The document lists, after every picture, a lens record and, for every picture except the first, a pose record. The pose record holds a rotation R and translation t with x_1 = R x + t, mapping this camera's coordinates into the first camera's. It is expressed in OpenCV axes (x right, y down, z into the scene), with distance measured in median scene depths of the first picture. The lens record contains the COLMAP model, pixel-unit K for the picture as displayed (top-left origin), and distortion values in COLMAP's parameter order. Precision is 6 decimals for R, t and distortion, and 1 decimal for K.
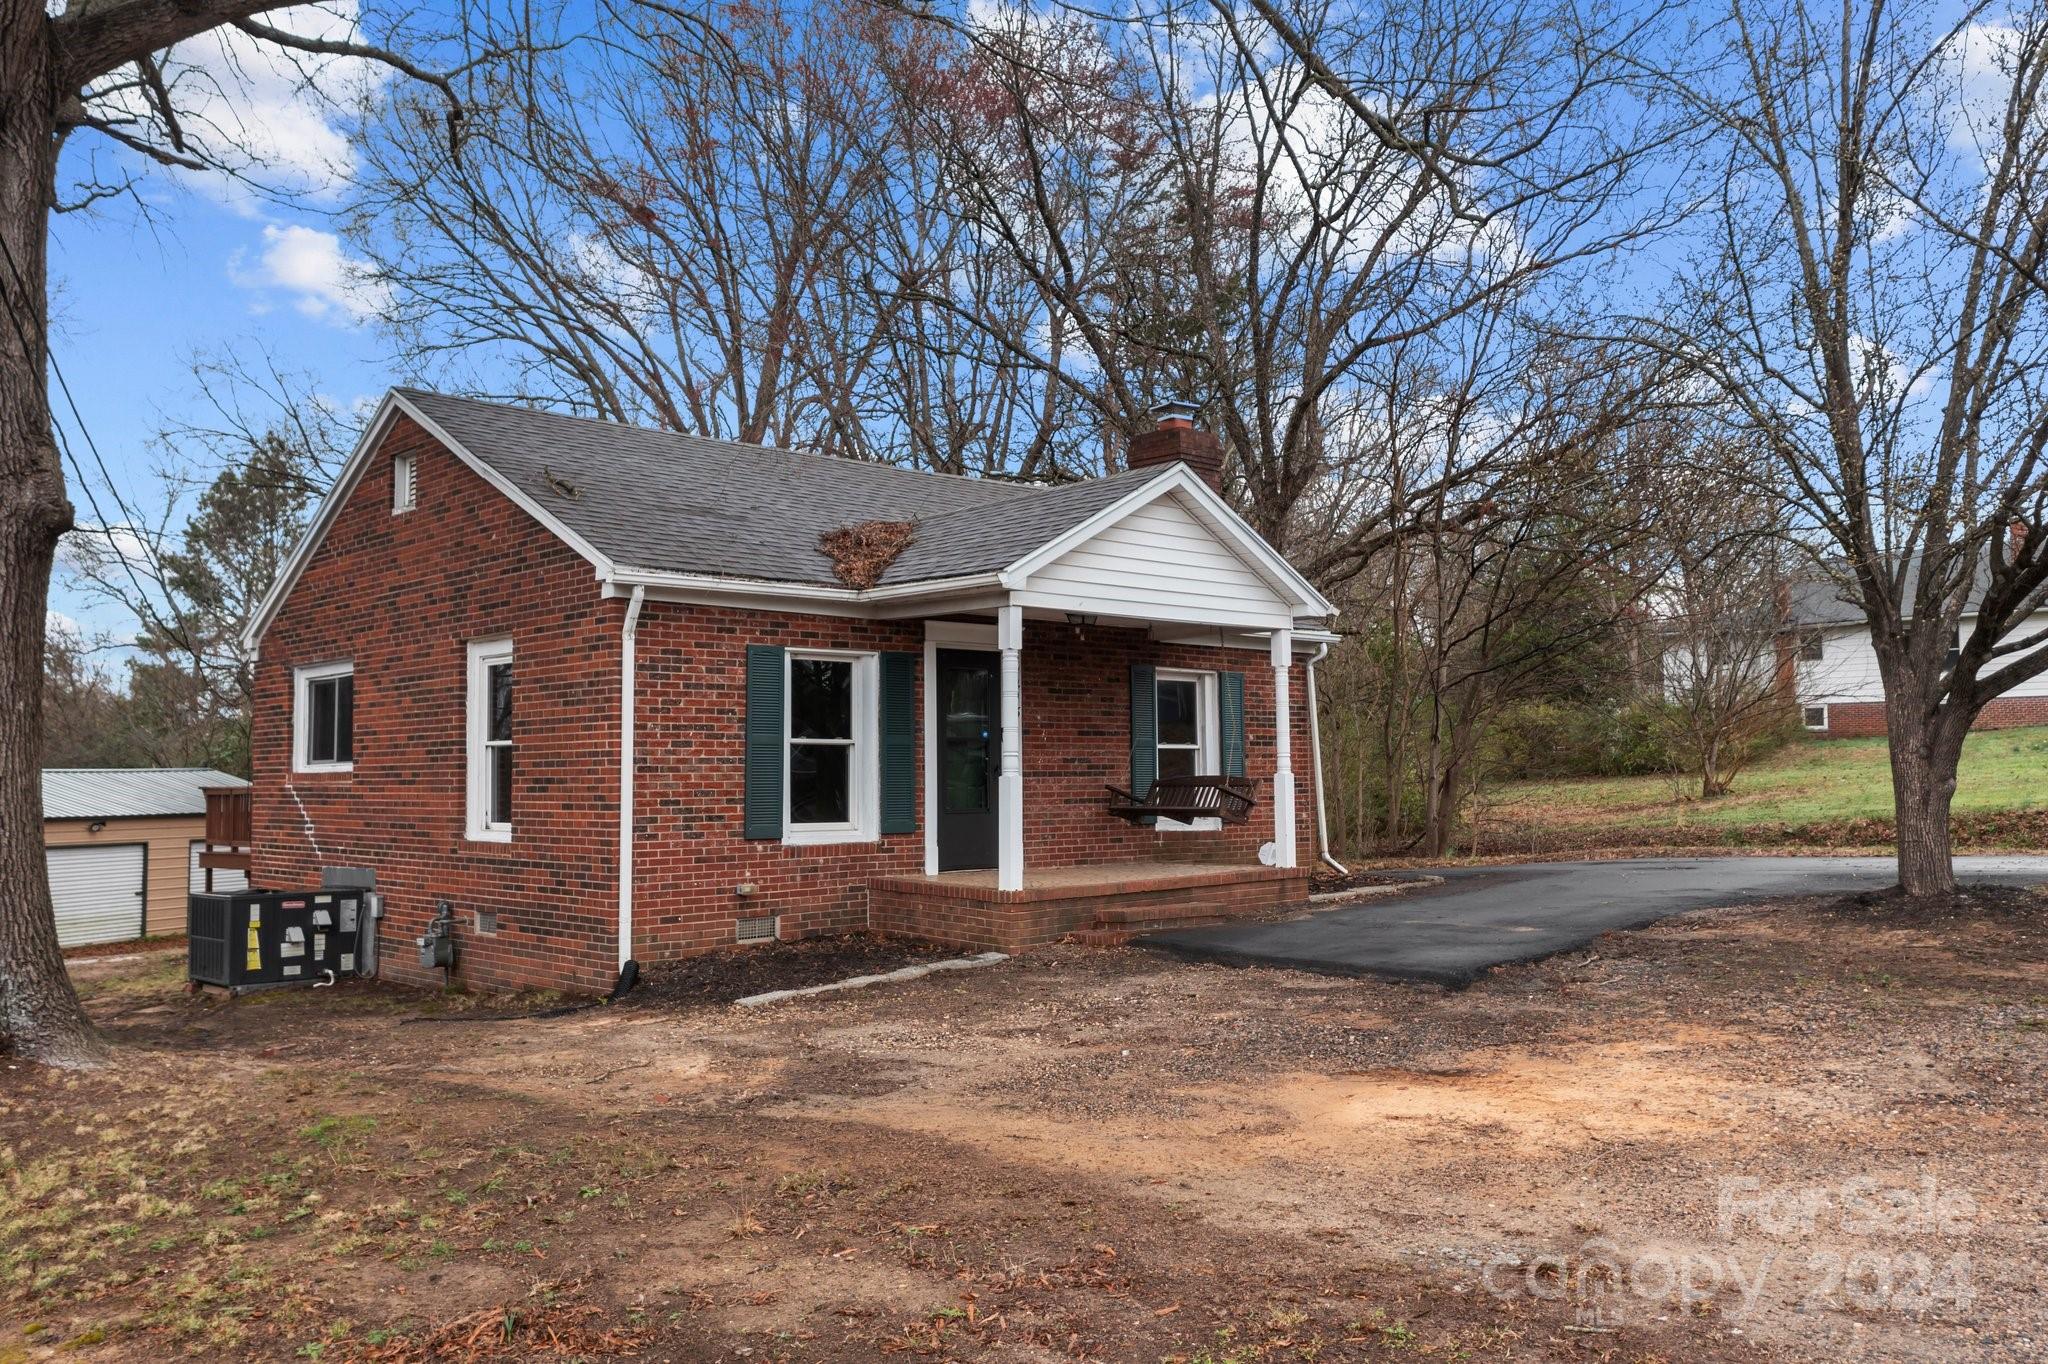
lens RADIAL K [[1622.5, 0, 1024.0], [0, 1622.5, 682.0], [0, 0, 1]] dist [0.002144, 0.012234]
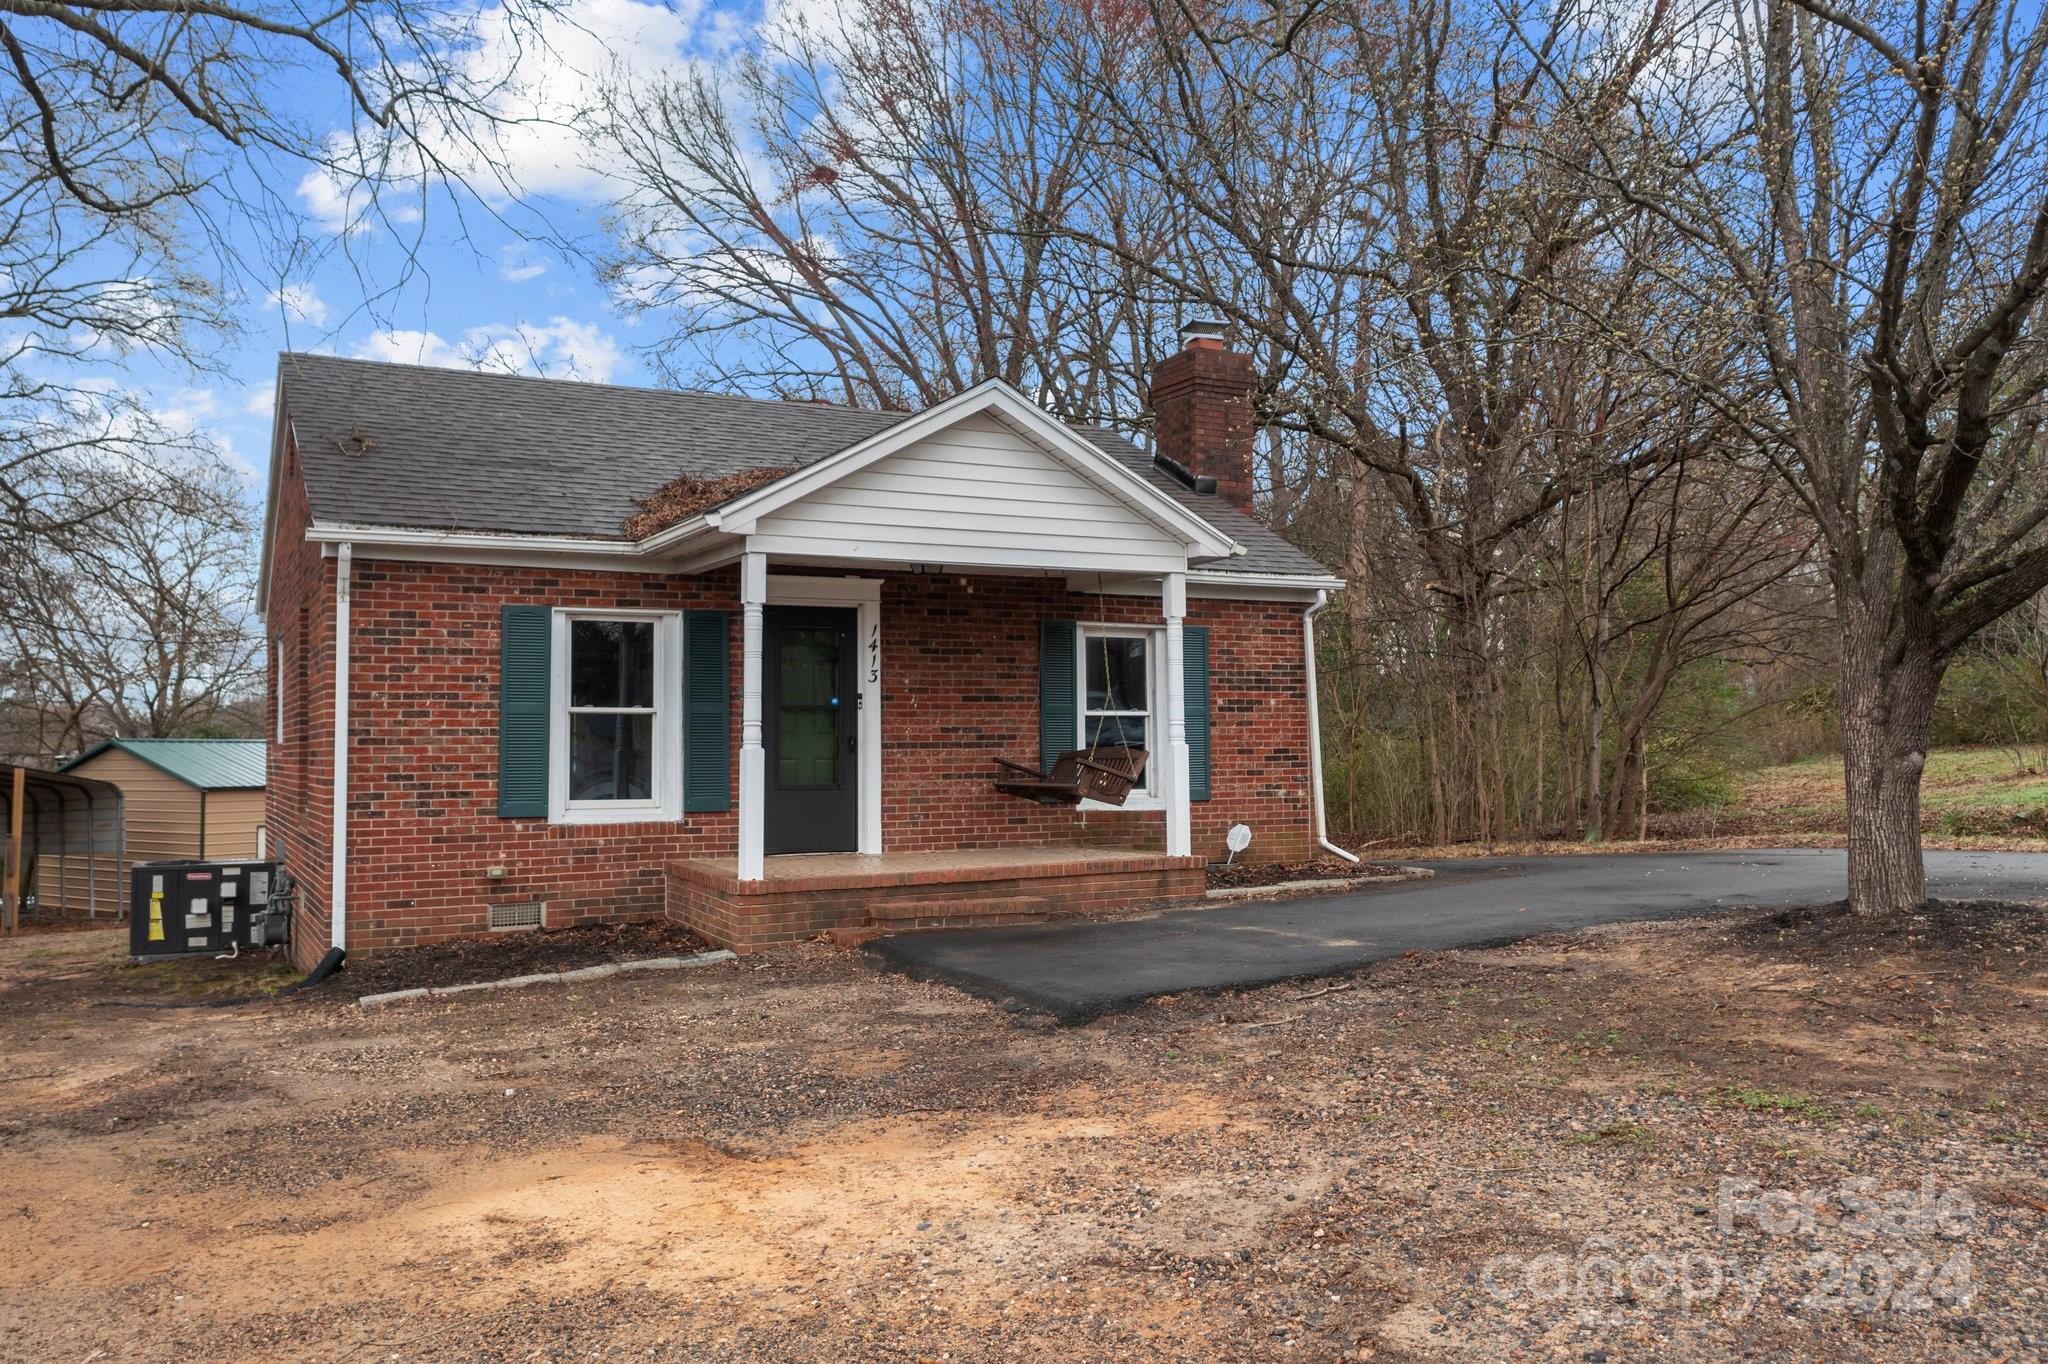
lens RADIAL K [[1622.5, 0, 1024.0], [0, 1622.5, 682.0], [0, 0, 1]] dist [0.002144, 0.012234]
pose [[0.964522, -0.011157, -0.263768, 0.340274], [0.016341, 0.999714, 0.017468, 0.008811], [0.263497, -0.021158, 0.964428, 0.187328]]
